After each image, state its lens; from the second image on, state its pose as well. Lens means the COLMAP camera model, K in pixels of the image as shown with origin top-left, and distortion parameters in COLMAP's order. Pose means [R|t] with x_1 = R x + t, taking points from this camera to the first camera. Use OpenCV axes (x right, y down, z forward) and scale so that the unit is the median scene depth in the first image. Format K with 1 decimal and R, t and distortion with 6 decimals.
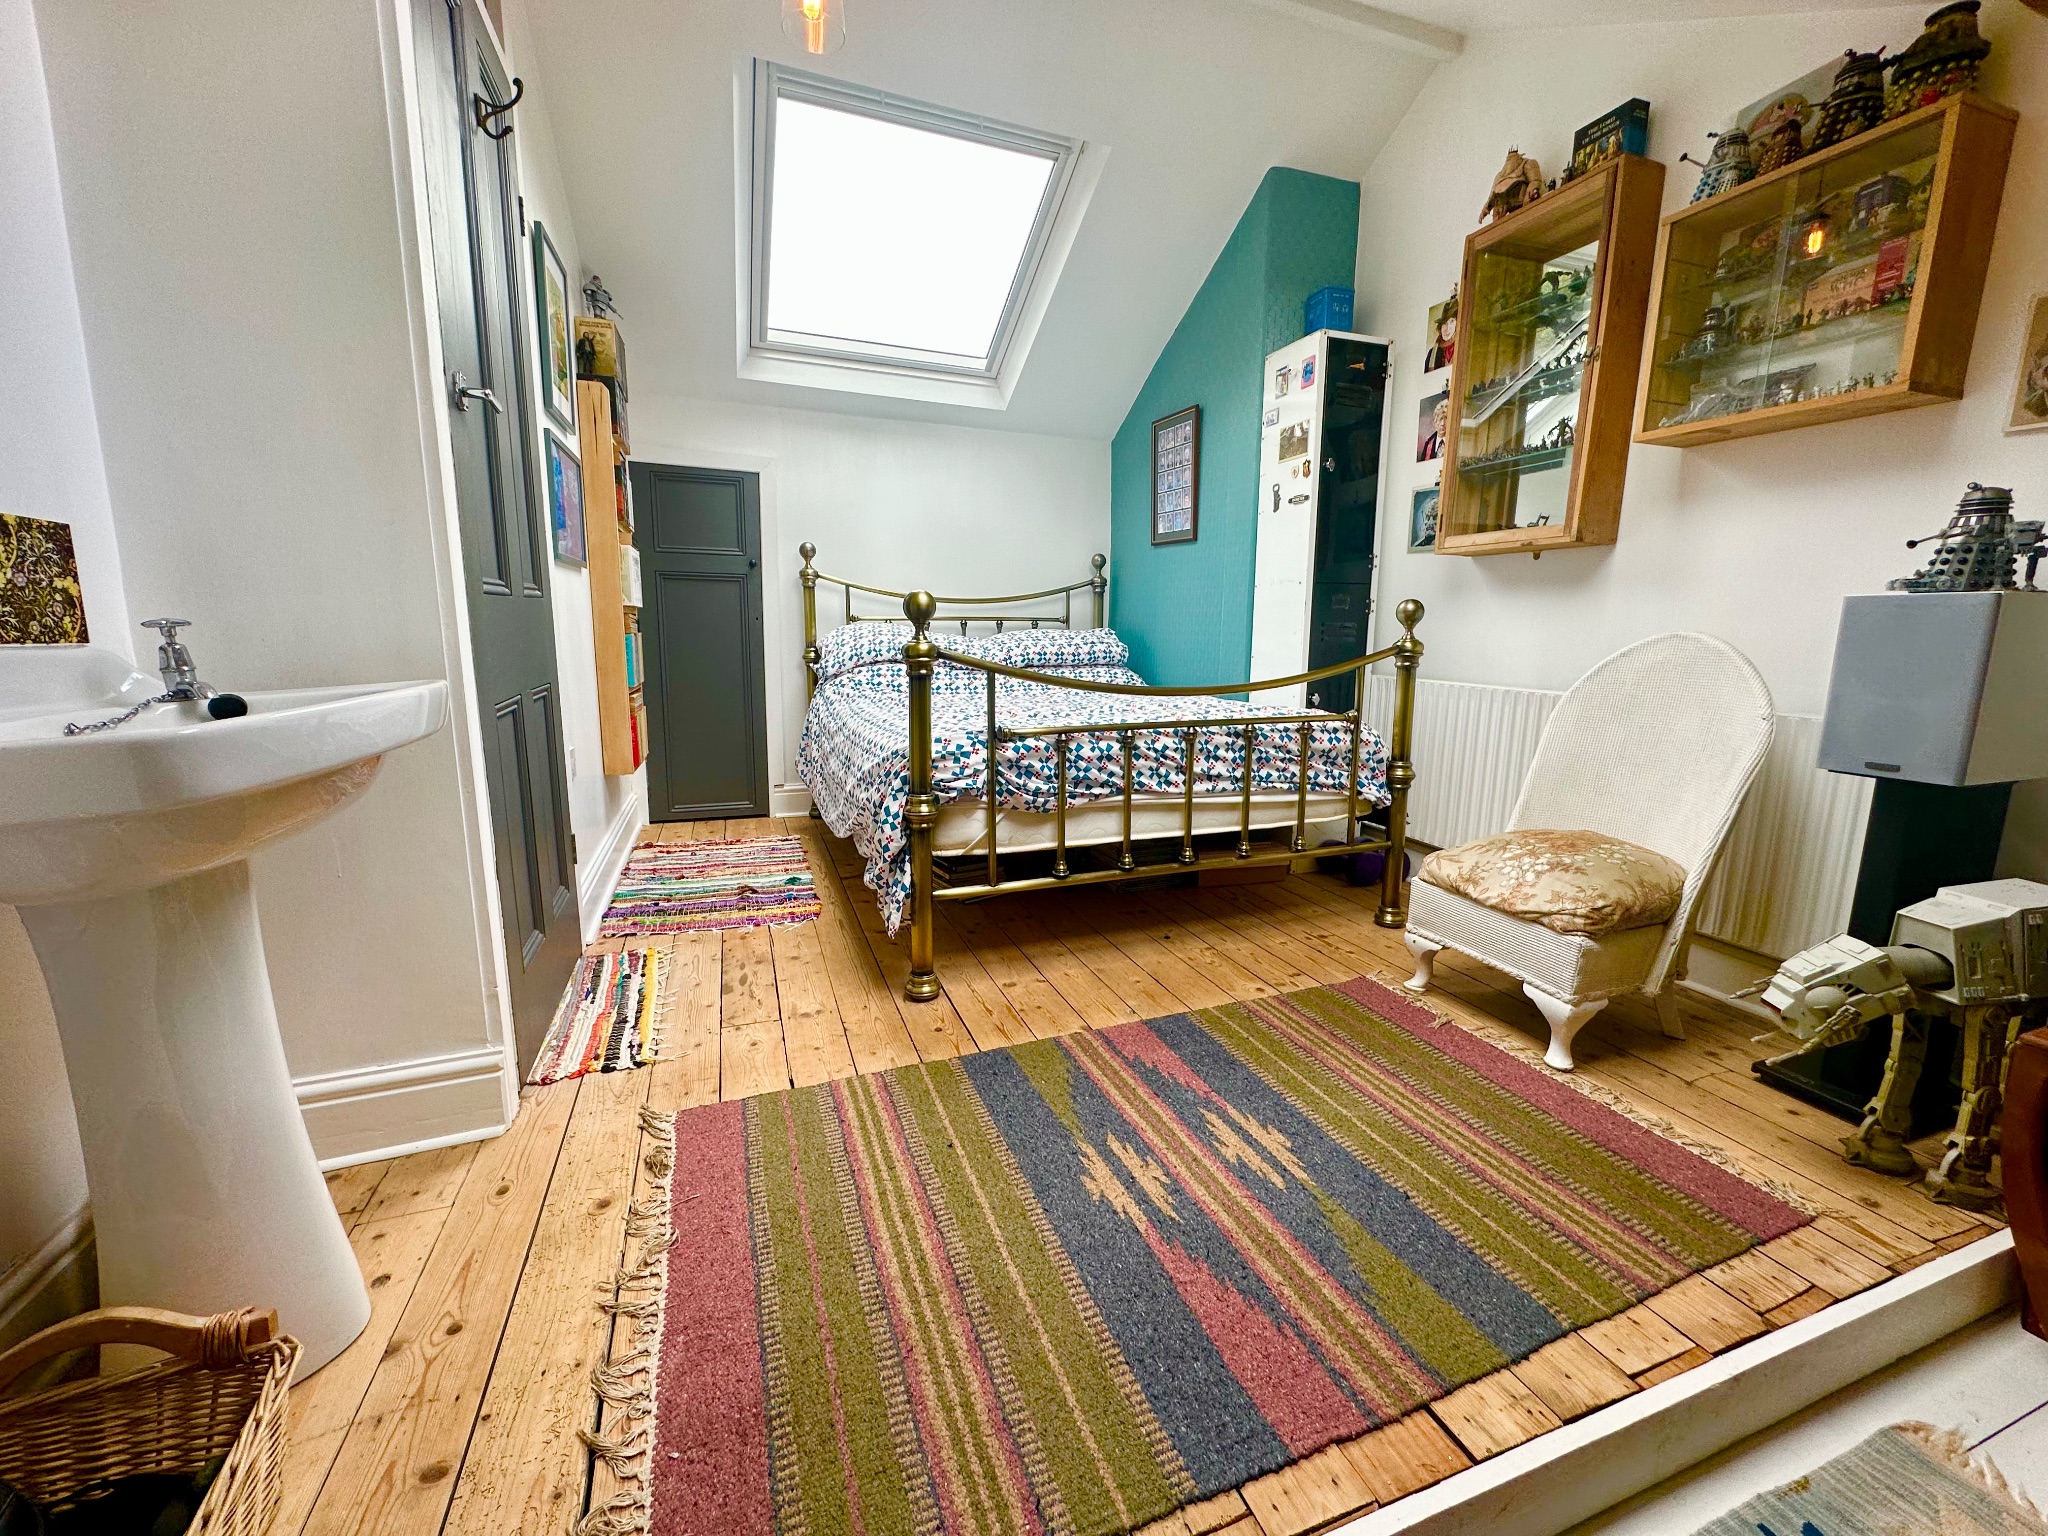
lens RADIAL K [[821.7, 0, 1020.6], [0, 821.7, 764.9], [0, 0, 1]] dist [-0.003025, 0.000517]
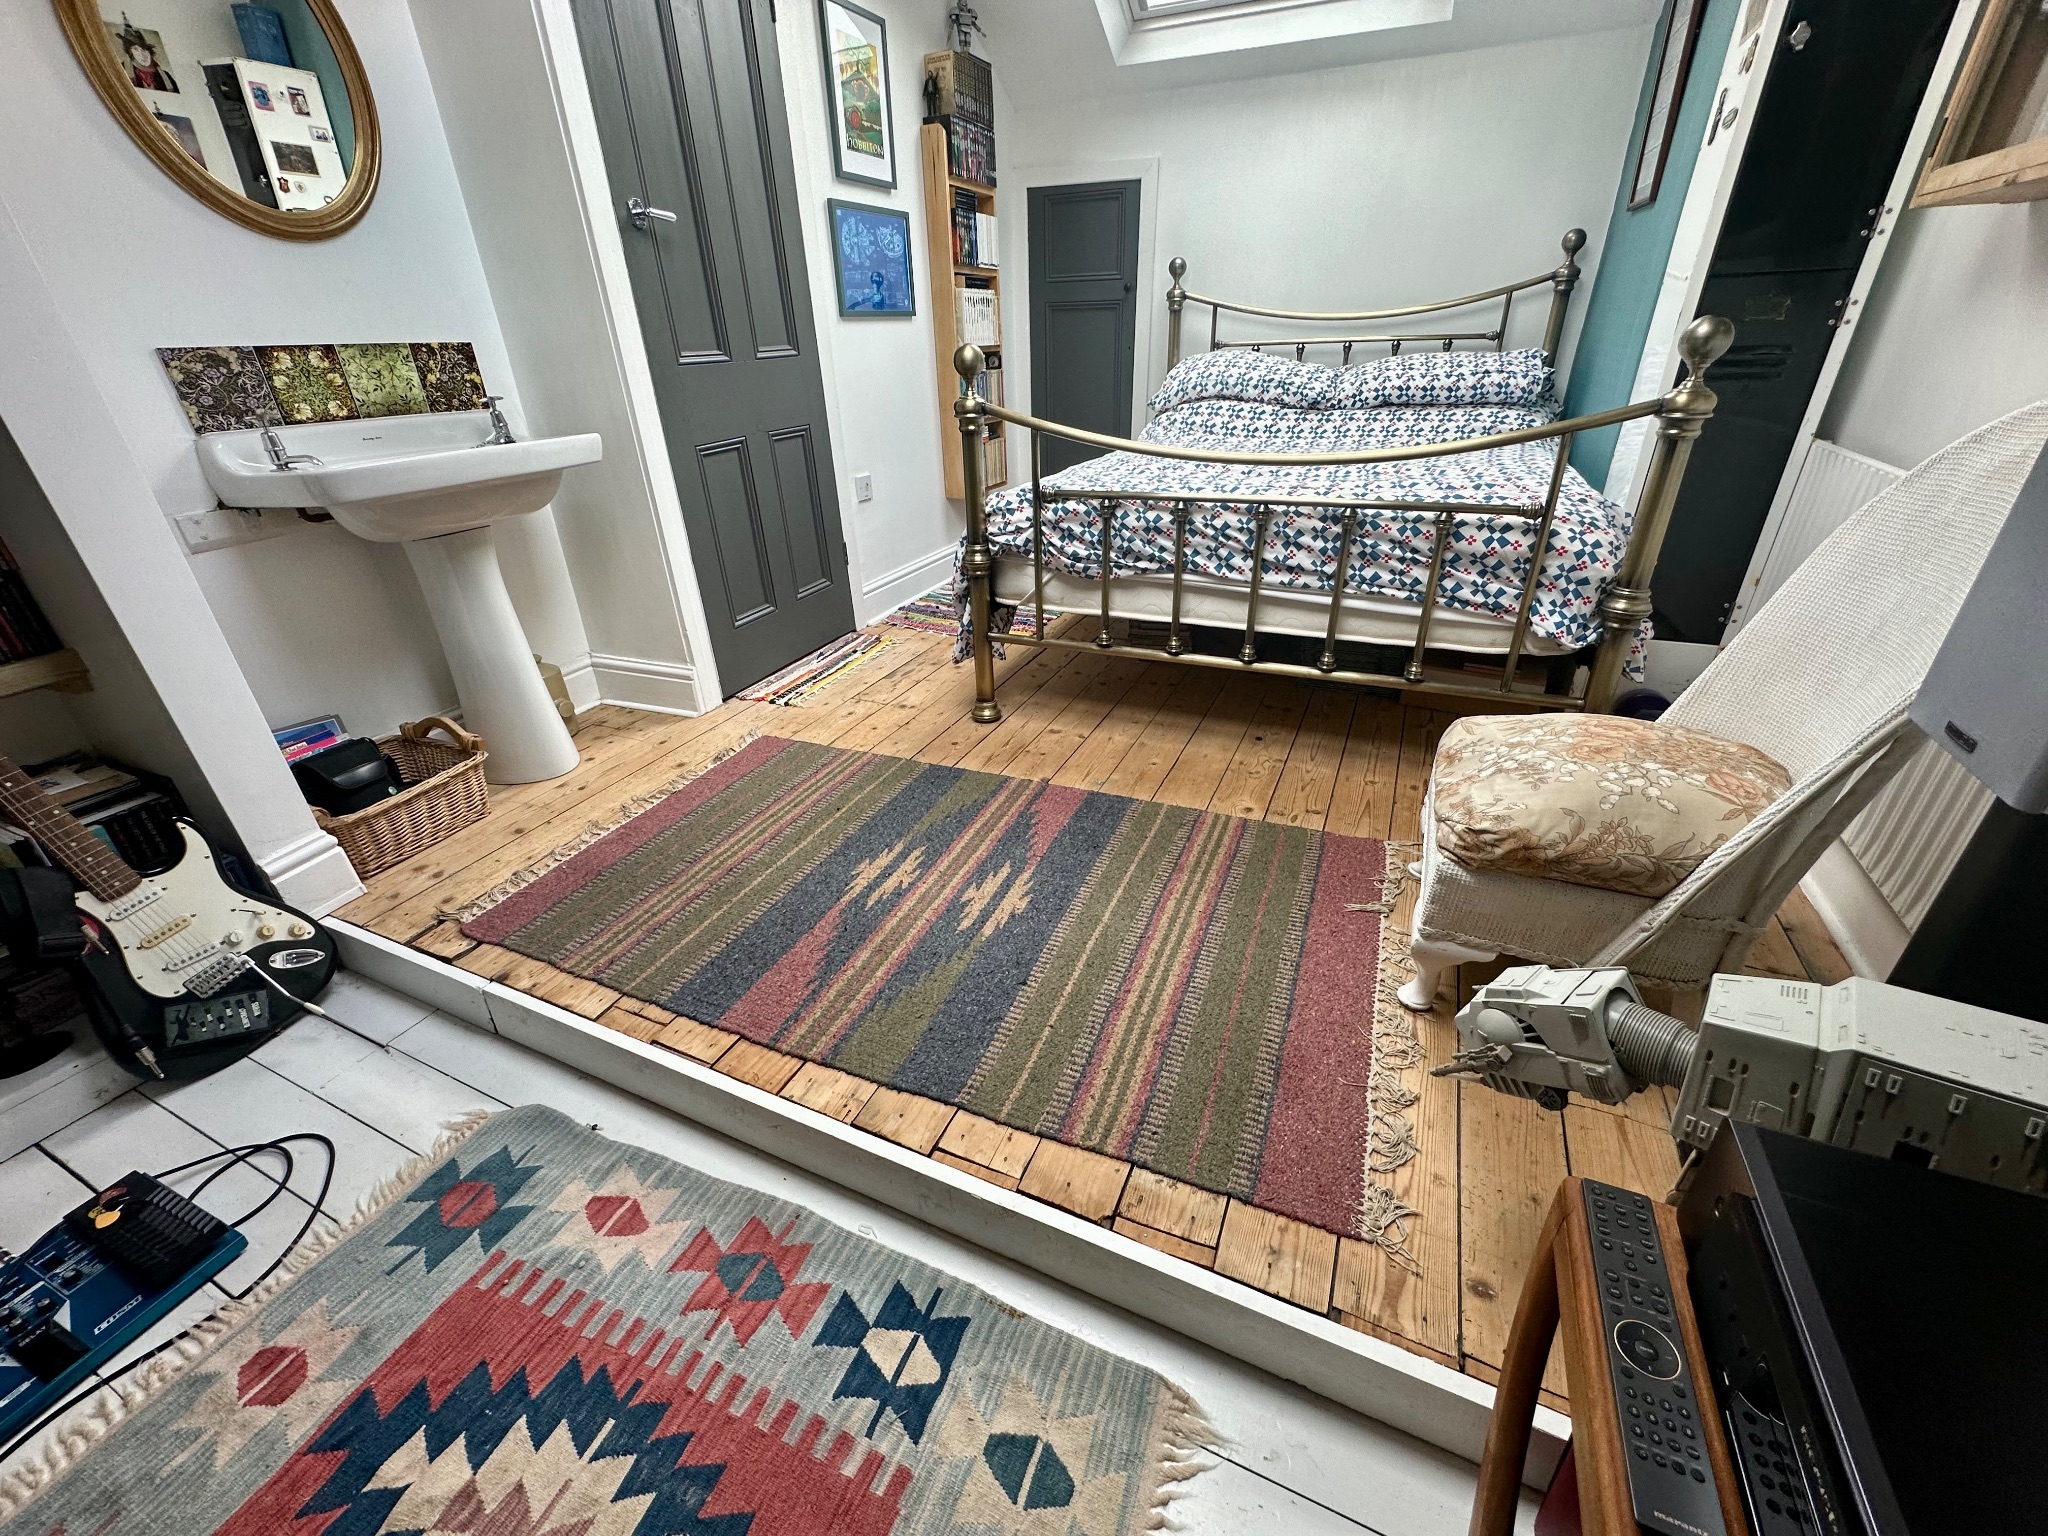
lens RADIAL K [[821.7, 0, 1020.6], [0, 821.7, 764.9], [0, 0, 1]] dist [-0.003025, 0.000517]
pose [[0.710551, 0.298619, -0.637137, 0.677157], [-0.079224, 0.933674, 0.349251, -0.073989], [0.699171, -0.197685, 0.687081, 0.198045]]
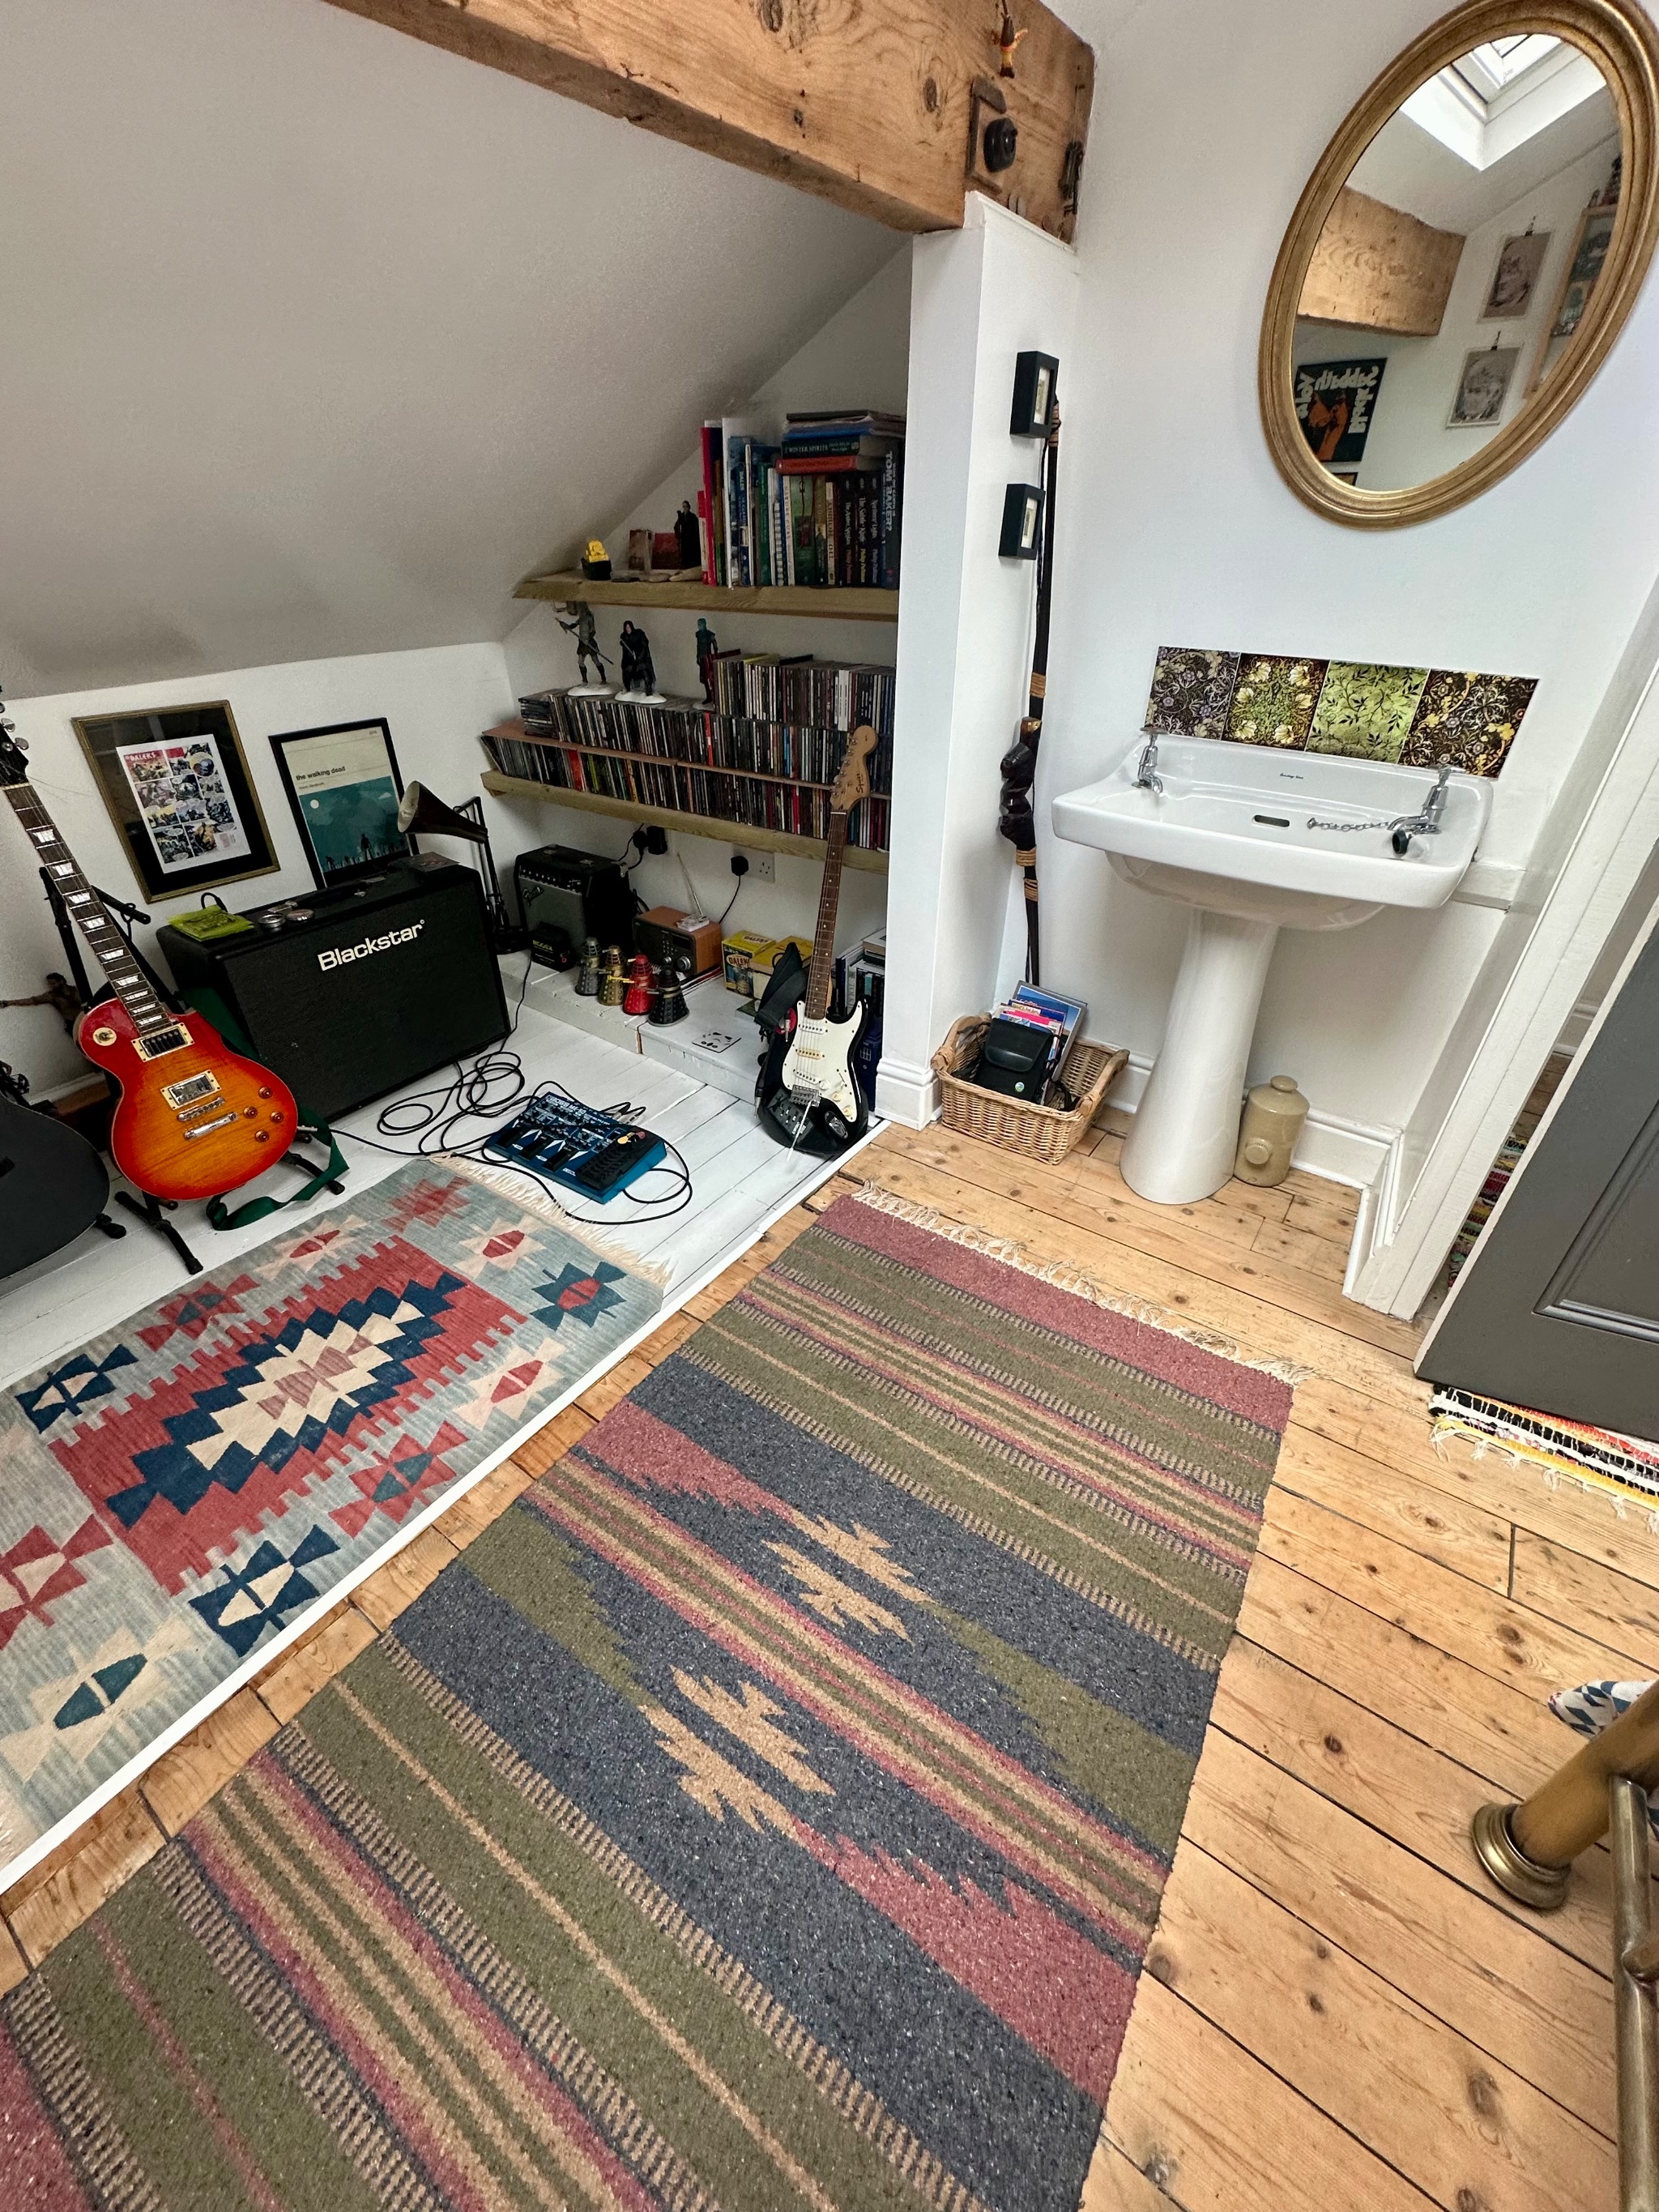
lens RADIAL K [[879.6, 0, 829.5], [0, 879.6, 1106.0], [0, 0, 1]] dist [-0.002738, 0.000324]
pose [[-0.818702, 0.305337, -0.486308, 0.284829], [-0.109193, 0.748668, 0.653891, -0.292482], [0.563740, 0.588443, -0.579596, 0.804938]]
